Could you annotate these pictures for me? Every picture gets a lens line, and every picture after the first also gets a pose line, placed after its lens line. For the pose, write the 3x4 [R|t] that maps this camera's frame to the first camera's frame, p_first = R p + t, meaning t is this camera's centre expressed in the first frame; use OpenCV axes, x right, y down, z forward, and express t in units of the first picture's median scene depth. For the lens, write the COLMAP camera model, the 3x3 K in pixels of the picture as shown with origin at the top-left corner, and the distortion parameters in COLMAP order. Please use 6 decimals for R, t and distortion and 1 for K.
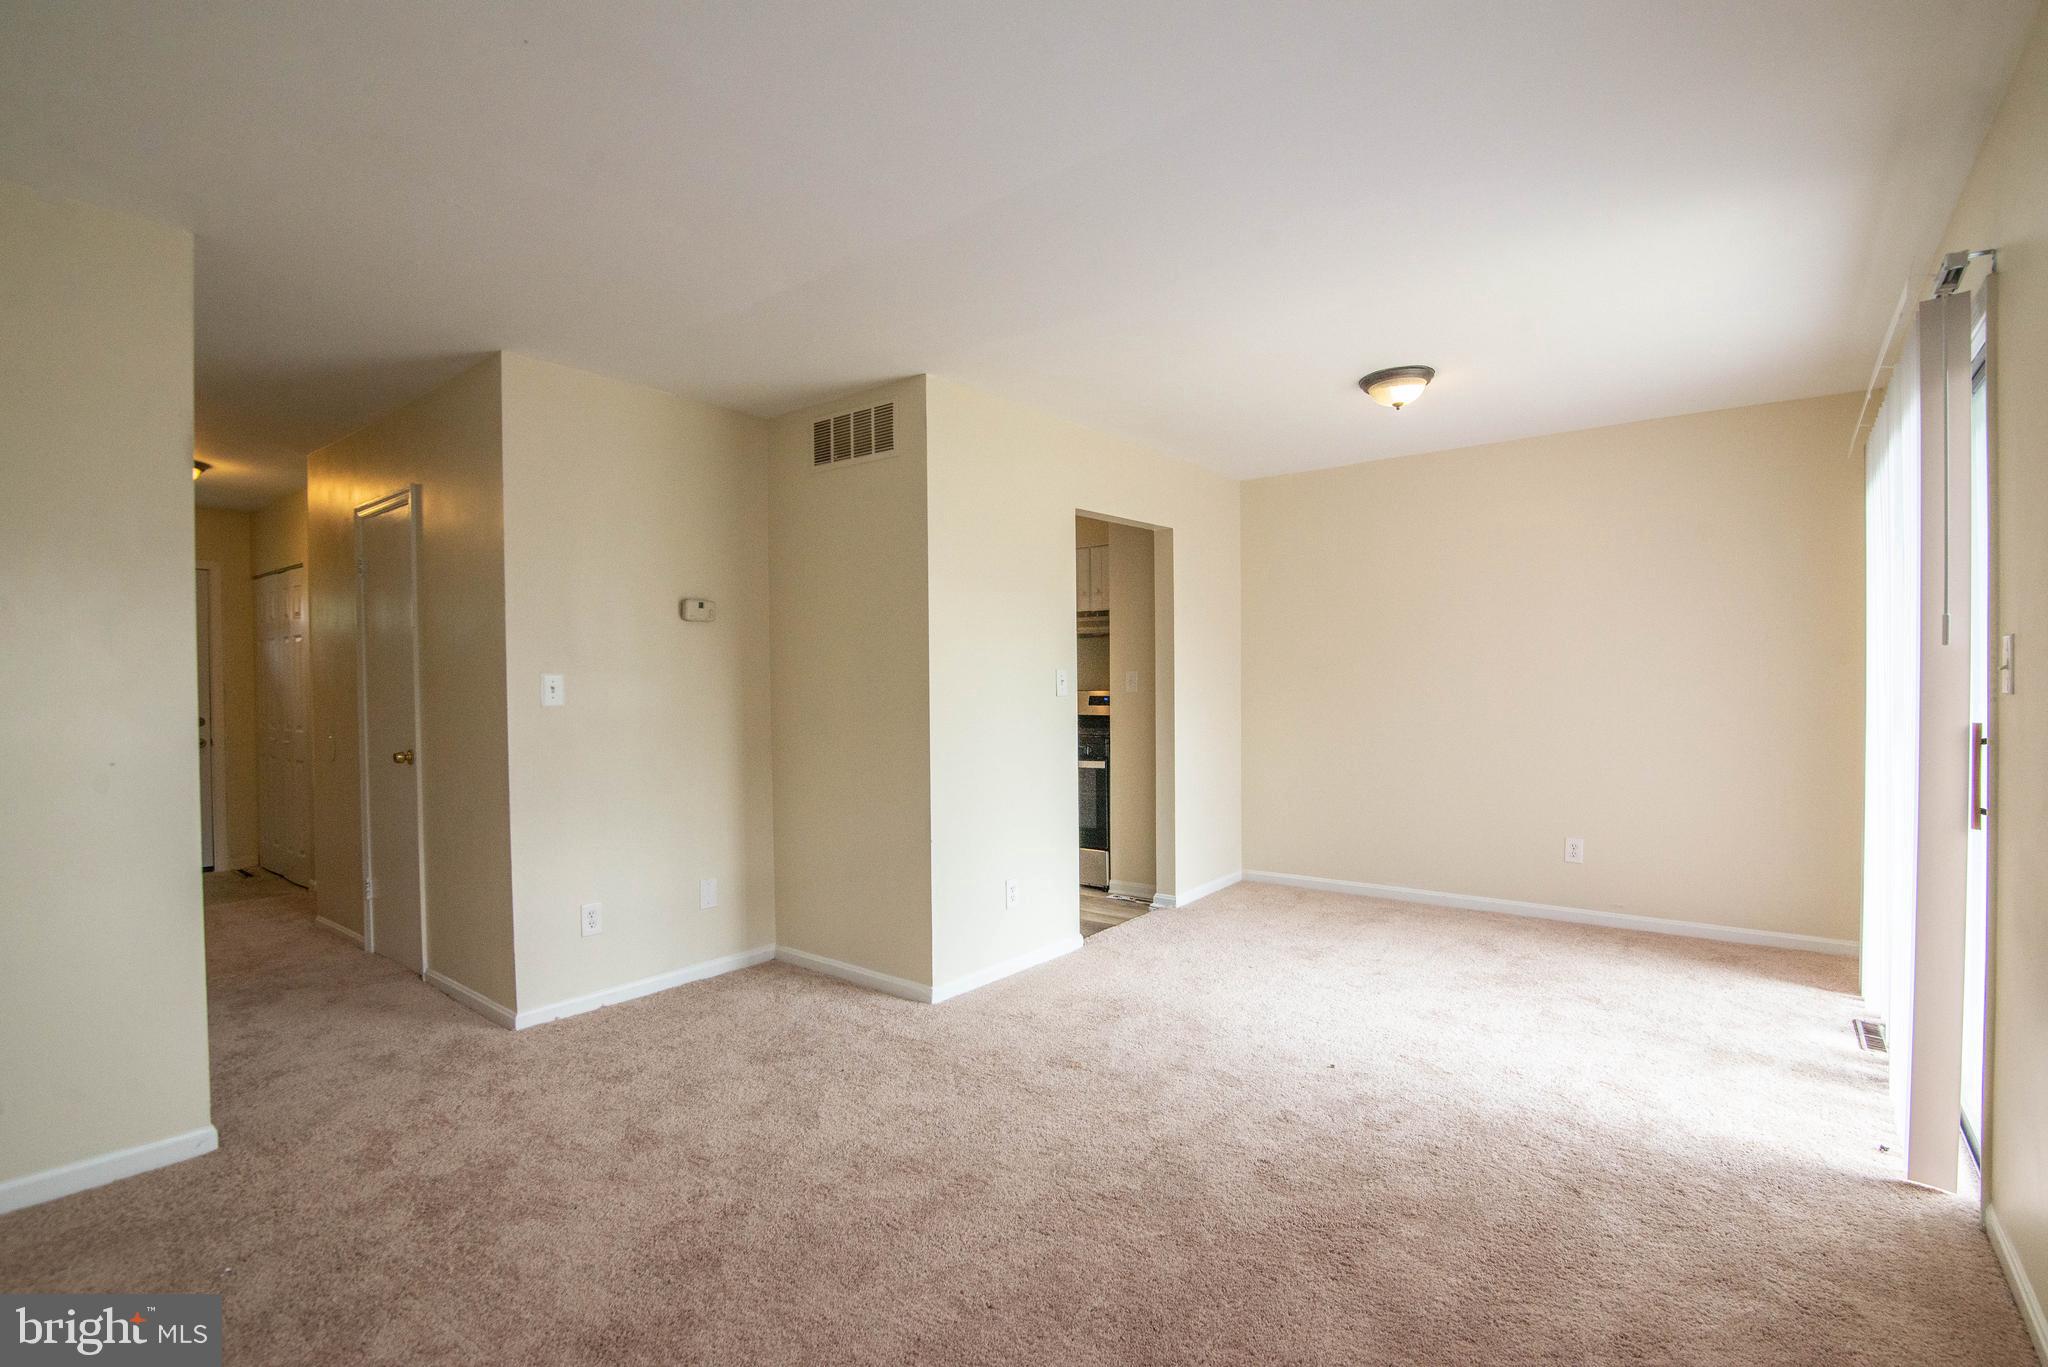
lens RADIAL K [[948.6, 0, 1026.6], [0, 948.6, 686.1], [0, 0, 1]] dist [-0.017745, 0.000073]
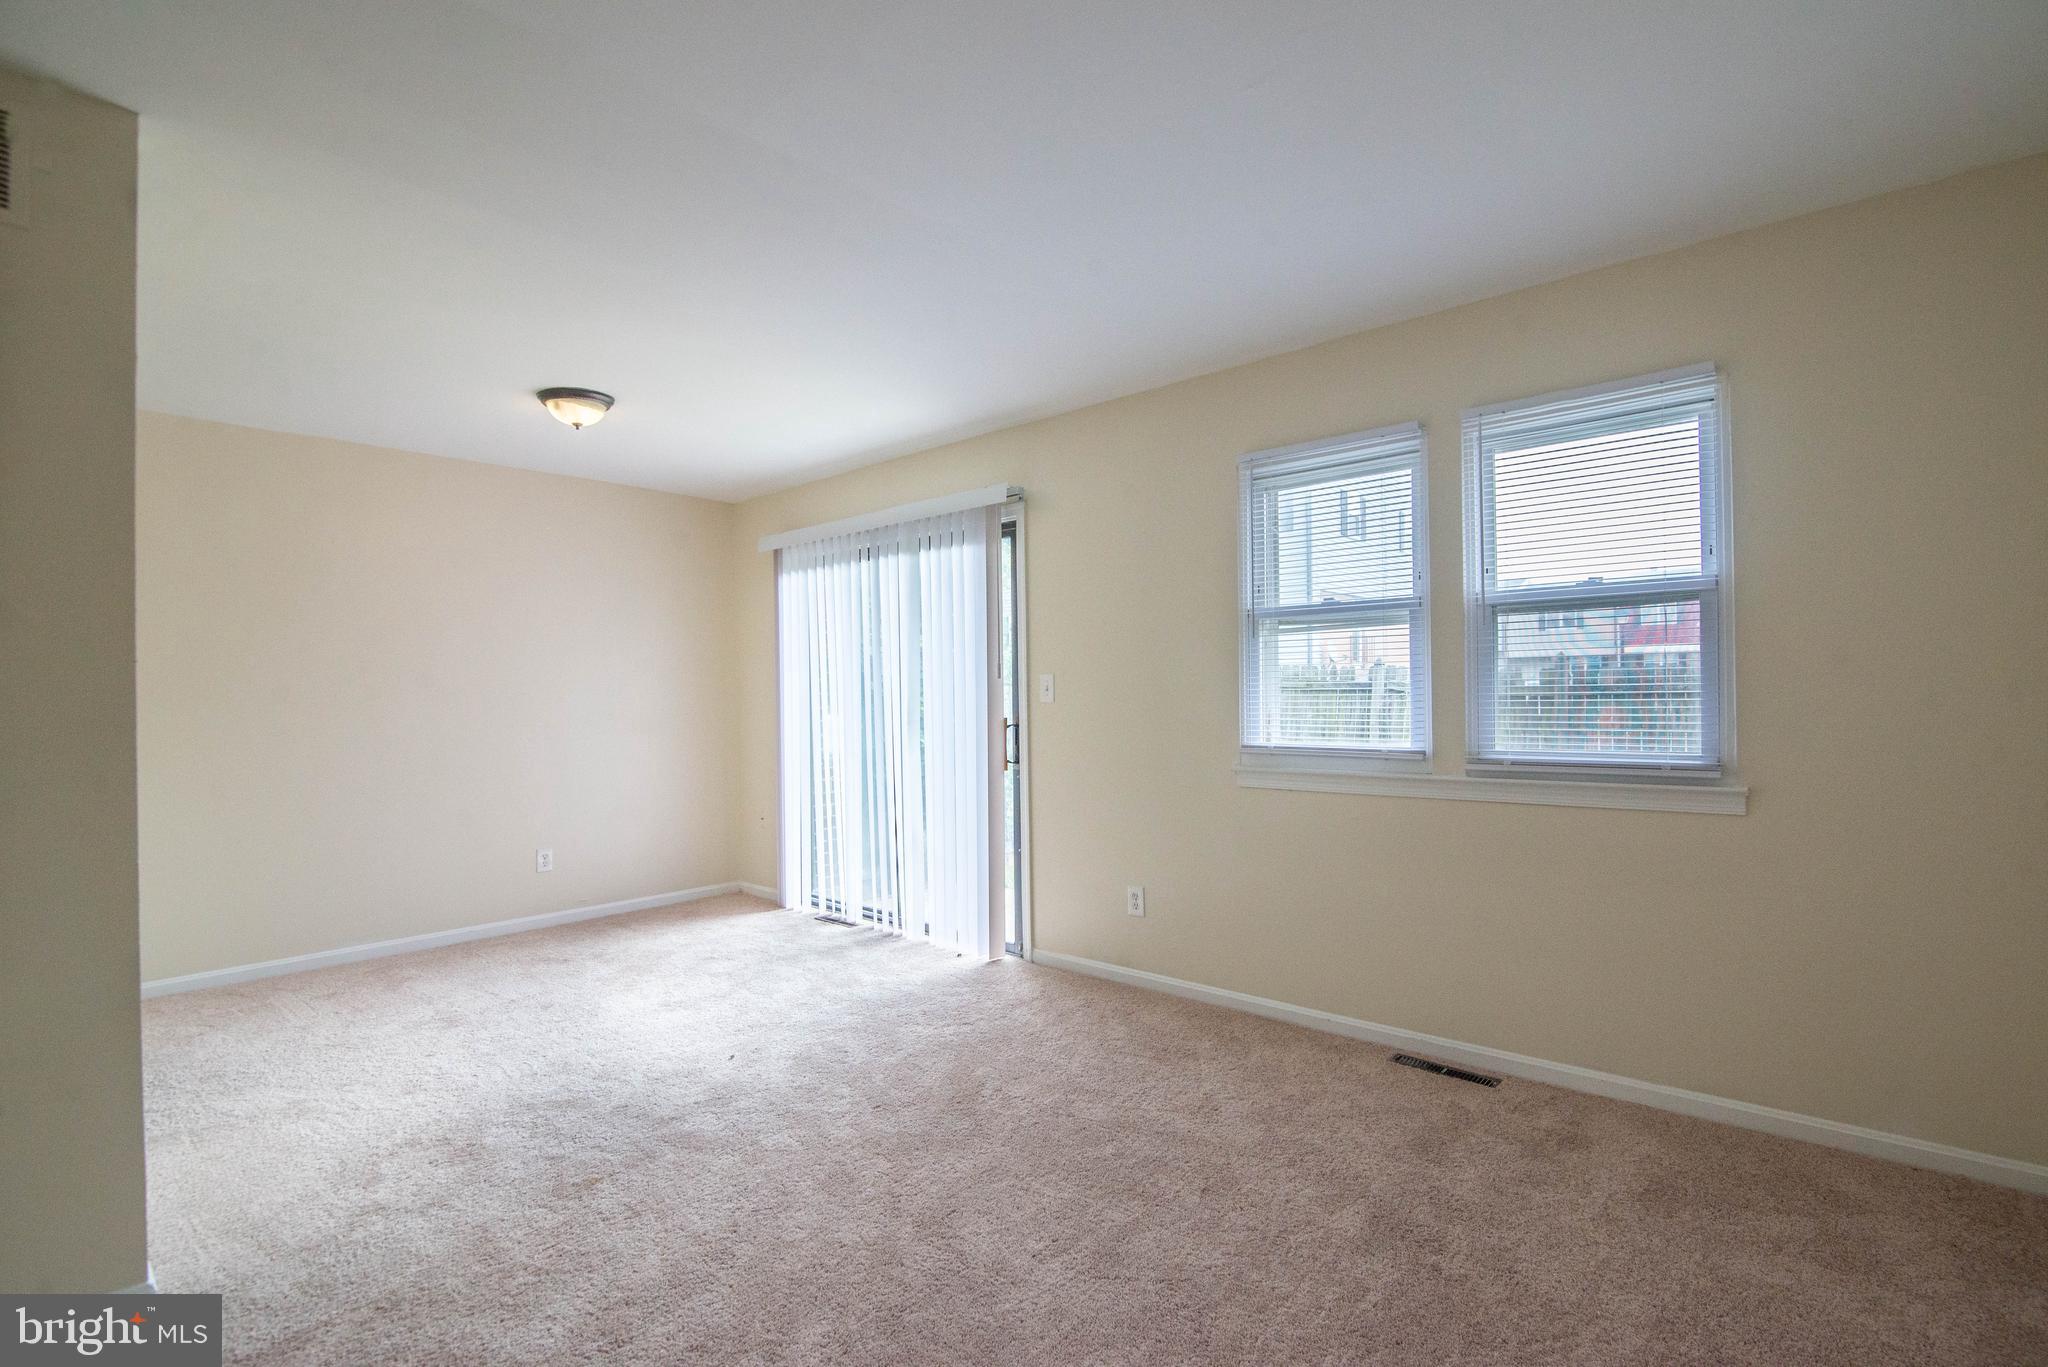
lens RADIAL K [[948.6, 0, 1031.1], [0, 948.6, 693.8], [0, 0, 1]] dist [-0.017745, 0.000073]
pose [[0.075584, 0.004425, 0.997130, -0.624568], [0.020417, 0.999774, -0.005985, 0.001850], [-0.996930, 0.020810, 0.075476, 0.490946]]
